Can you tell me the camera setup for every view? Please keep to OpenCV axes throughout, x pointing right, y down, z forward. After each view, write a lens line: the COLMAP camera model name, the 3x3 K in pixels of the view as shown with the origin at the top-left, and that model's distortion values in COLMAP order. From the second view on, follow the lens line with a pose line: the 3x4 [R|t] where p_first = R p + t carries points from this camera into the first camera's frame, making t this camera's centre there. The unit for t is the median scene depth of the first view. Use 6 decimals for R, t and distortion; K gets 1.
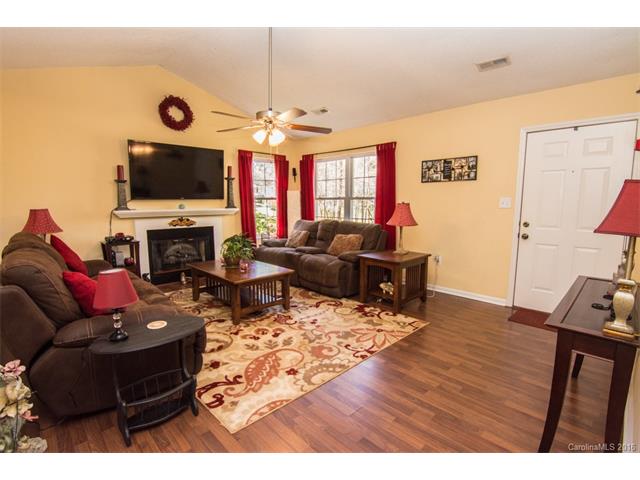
lens RADIAL K [[309.4, 0, 323.0], [0, 309.4, 240.1], [0, 0, 1]] dist [-0.003033, -0.002559]
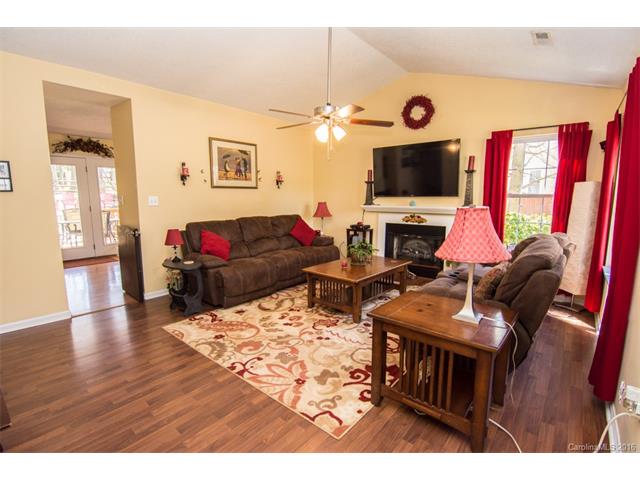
lens RADIAL K [[309.4, 0, 322.8], [0, 309.4, 241.7], [0, 0, 1]] dist [-0.003033, -0.002559]
pose [[0.100917, 0.148662, -0.983725, 0.734111], [-0.124562, 0.982881, 0.135756, -0.116062], [0.987066, 0.108835, 0.117707, 0.800695]]
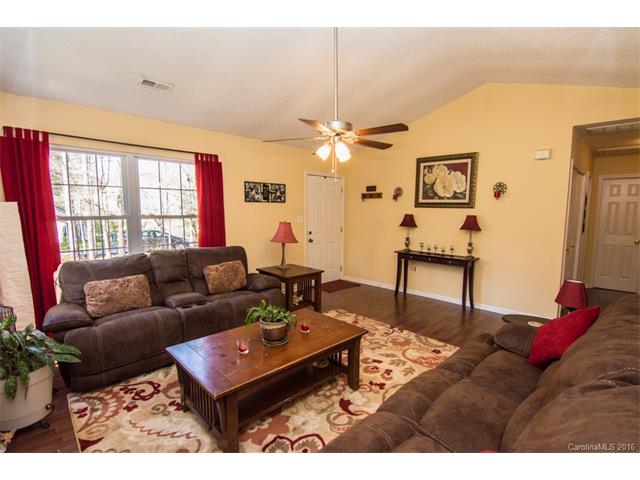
lens RADIAL K [[309.4, 0, 319.6], [0, 309.4, 240.8], [0, 0, 1]] dist [-0.003033, -0.002559]
pose [[0.005796, -0.103162, 0.994648, -0.916082], [0.117426, 0.987853, 0.101773, -0.165190], [-0.993065, 0.116208, 0.017840, 0.933575]]
